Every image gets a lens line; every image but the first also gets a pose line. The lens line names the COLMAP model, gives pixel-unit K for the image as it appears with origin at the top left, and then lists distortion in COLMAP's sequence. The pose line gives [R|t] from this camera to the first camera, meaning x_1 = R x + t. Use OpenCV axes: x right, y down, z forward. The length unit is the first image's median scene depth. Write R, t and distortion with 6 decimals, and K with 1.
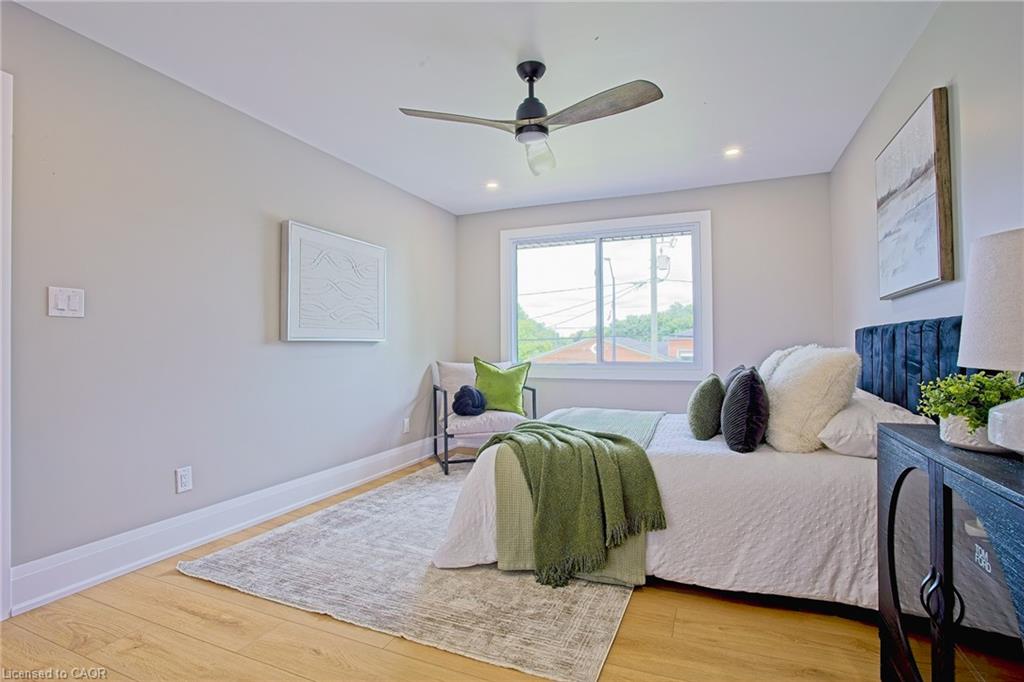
lens RADIAL K [[497.7, 0, 509.2], [0, 497.7, 341.6], [0, 0, 1]] dist [-0.061858, 0.023641]
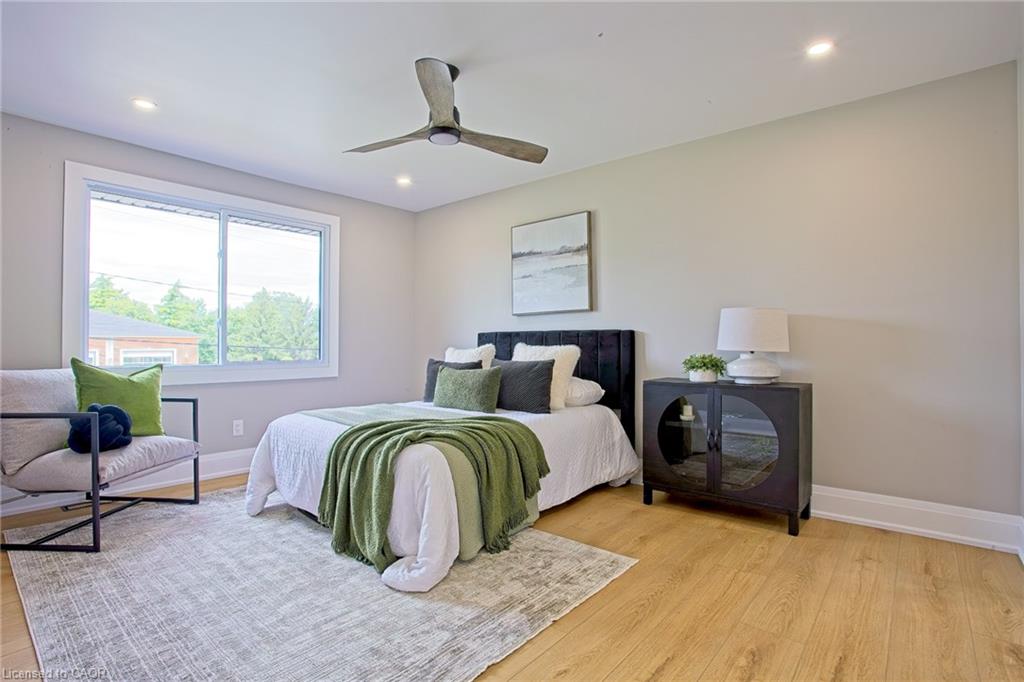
lens RADIAL K [[497.7, 0, 509.2], [0, 497.7, 341.6], [0, 0, 1]] dist [-0.061858, 0.023641]
pose [[0.300267, 0.012088, 0.953778, -0.839340], [-0.011586, 0.999892, -0.009025, 0.015455], [-0.953785, -0.008340, 0.300375, 0.530173]]
